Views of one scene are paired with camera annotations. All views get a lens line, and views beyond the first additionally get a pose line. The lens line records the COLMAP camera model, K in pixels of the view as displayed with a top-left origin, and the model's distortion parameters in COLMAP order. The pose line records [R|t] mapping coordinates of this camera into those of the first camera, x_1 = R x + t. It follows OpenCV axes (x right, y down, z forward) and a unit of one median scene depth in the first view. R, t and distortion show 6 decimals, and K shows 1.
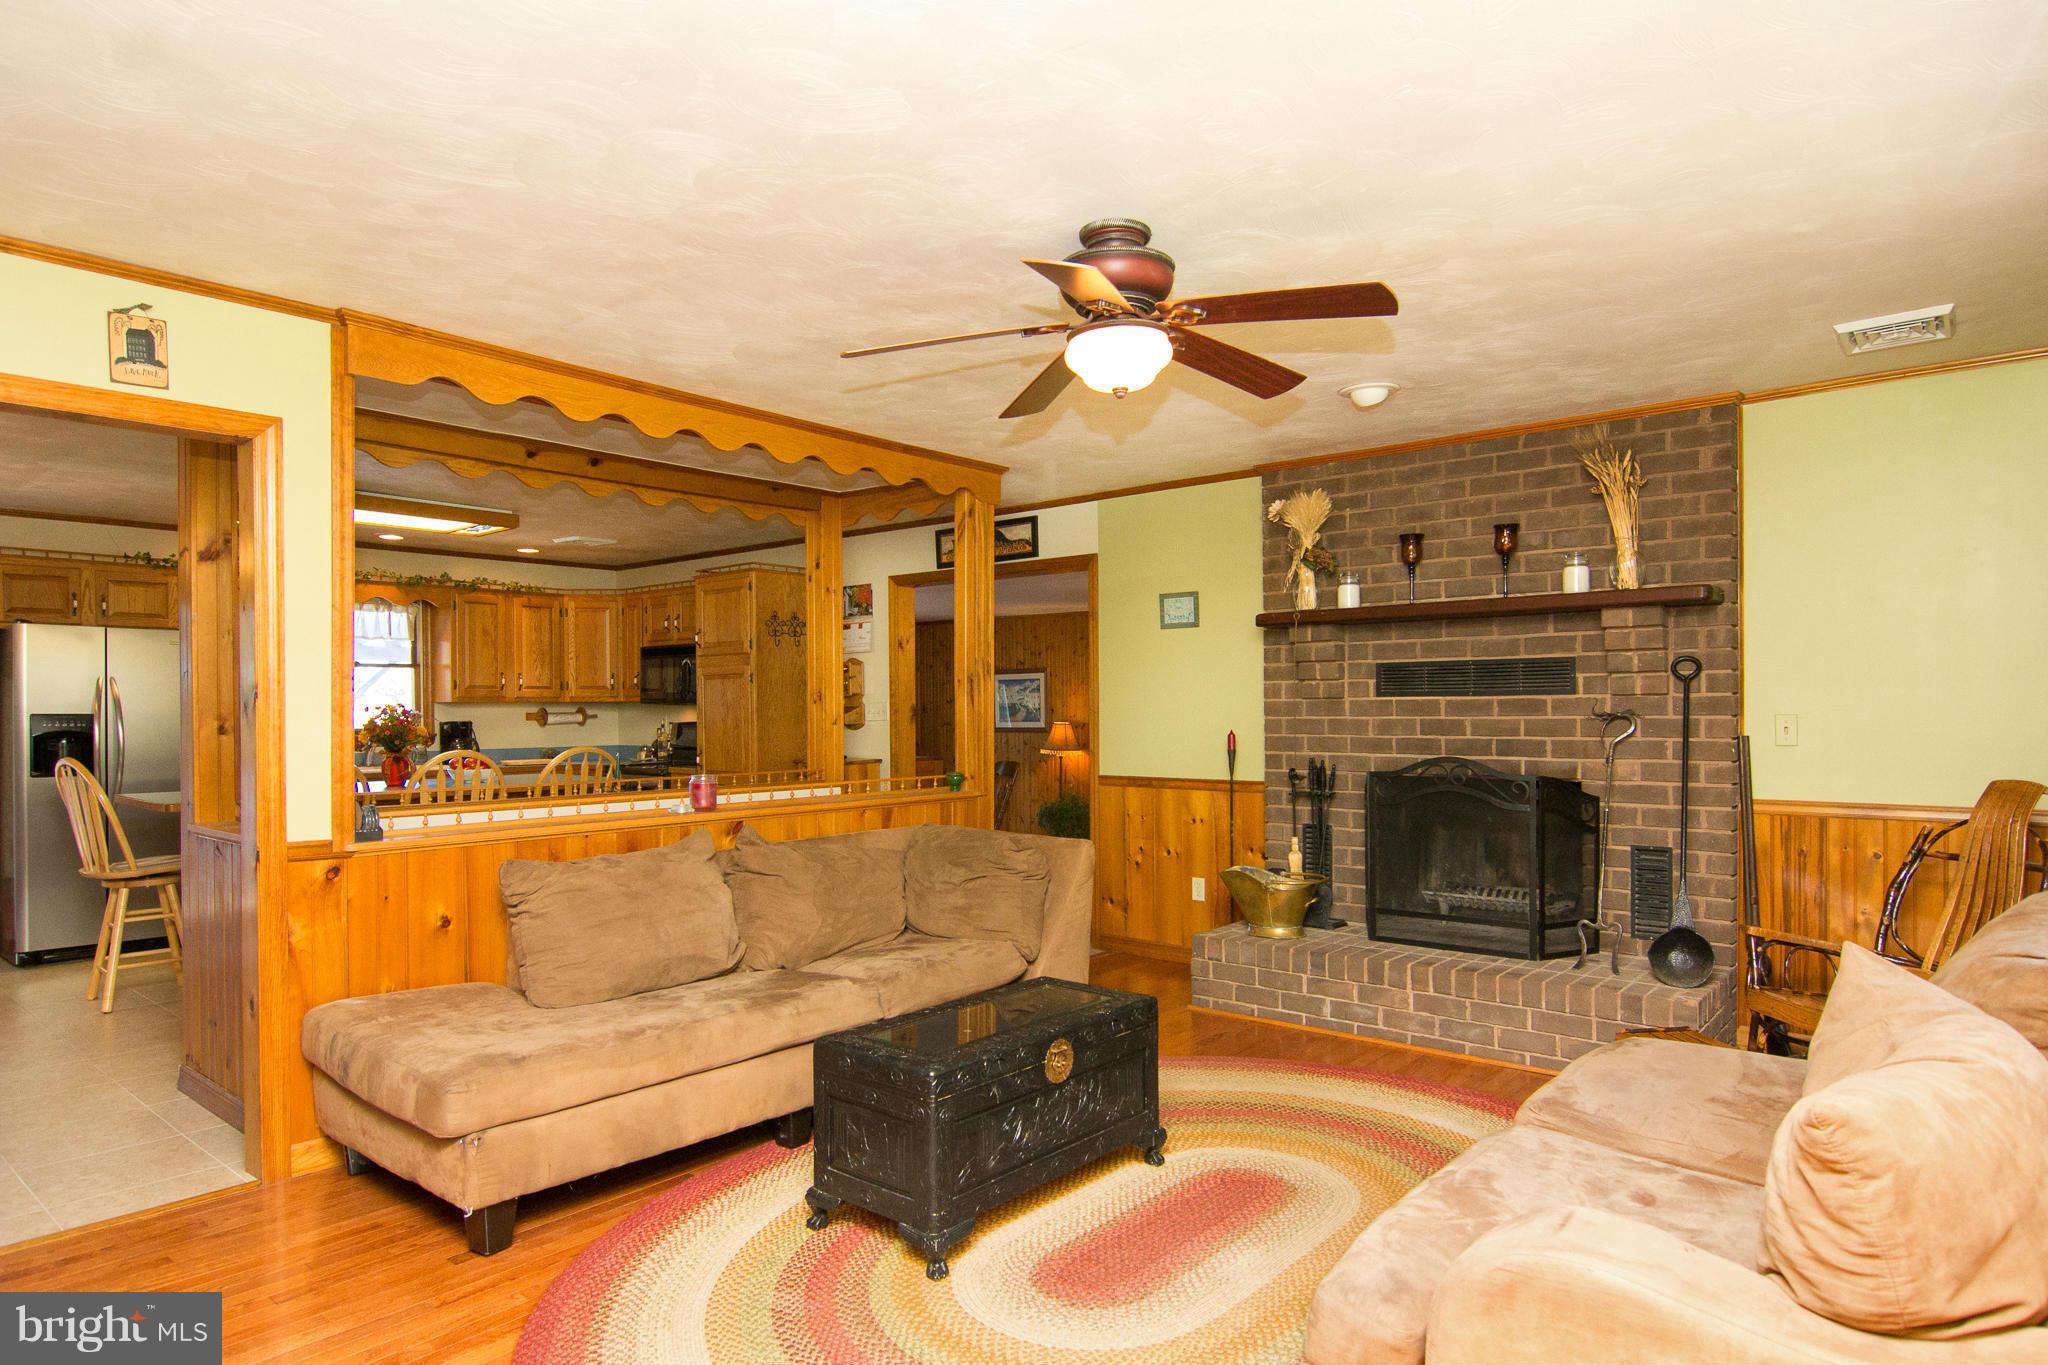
lens RADIAL K [[1176.1, 0, 1050.2], [0, 1176.1, 685.4], [0, 0, 1]] dist [0.001021, -0.000231]
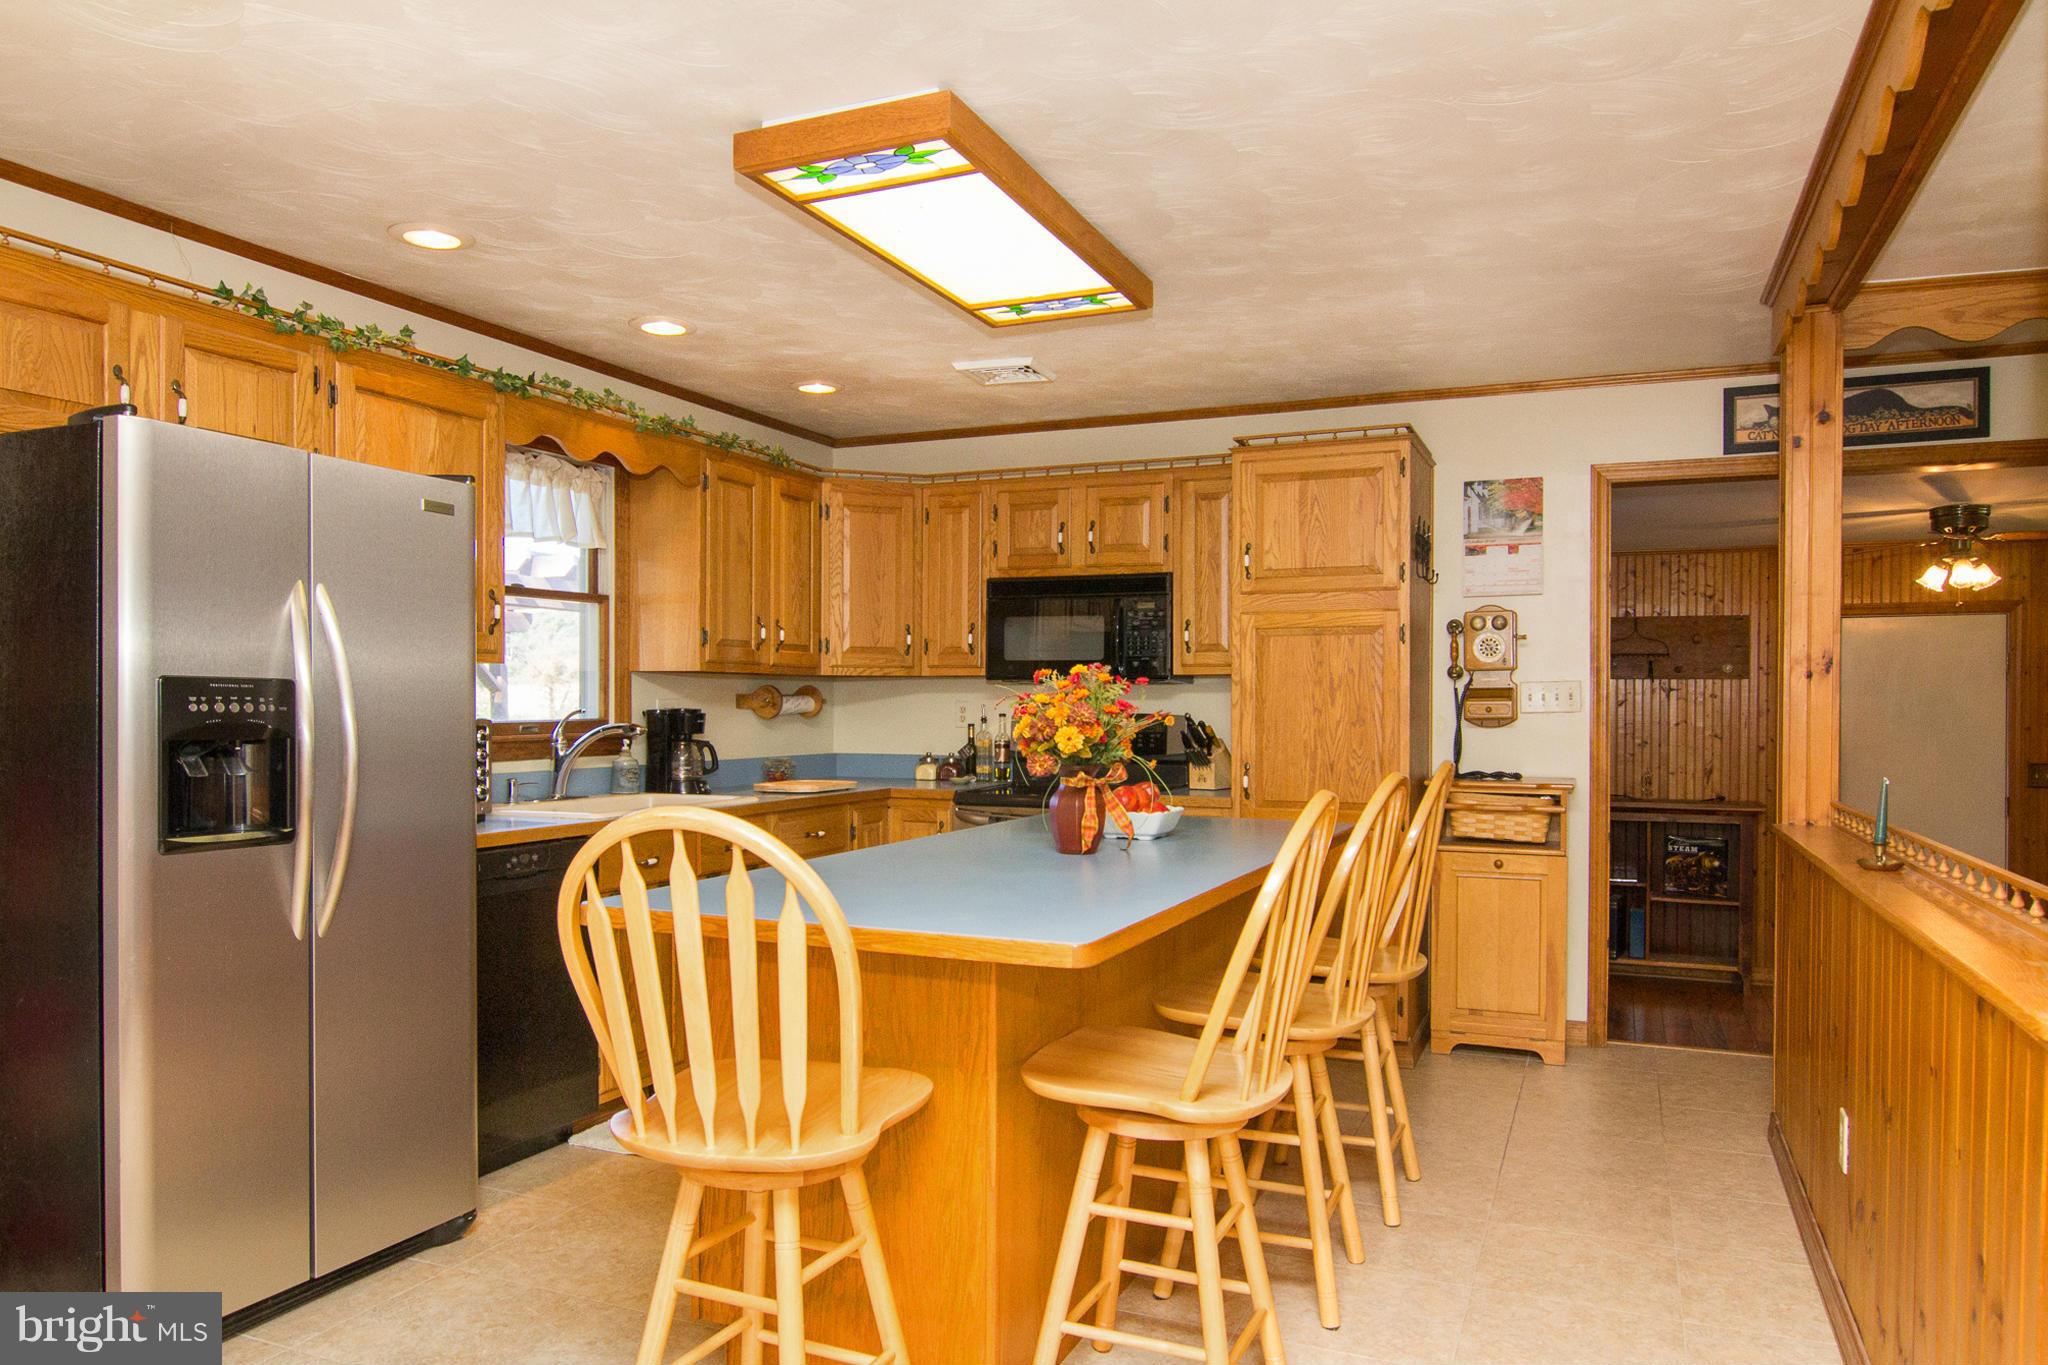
lens RADIAL K [[1331.5, 0, 1024.0], [0, 1331.5, 682.5], [0, 0, 1]] dist [-0.021161, 0.000639]
pose [[0.961627, 0.013576, 0.274024, -0.849436], [-0.015378, 0.999872, 0.004429, 0.022918], [-0.273929, -0.008473, 0.961713, 0.651706]]
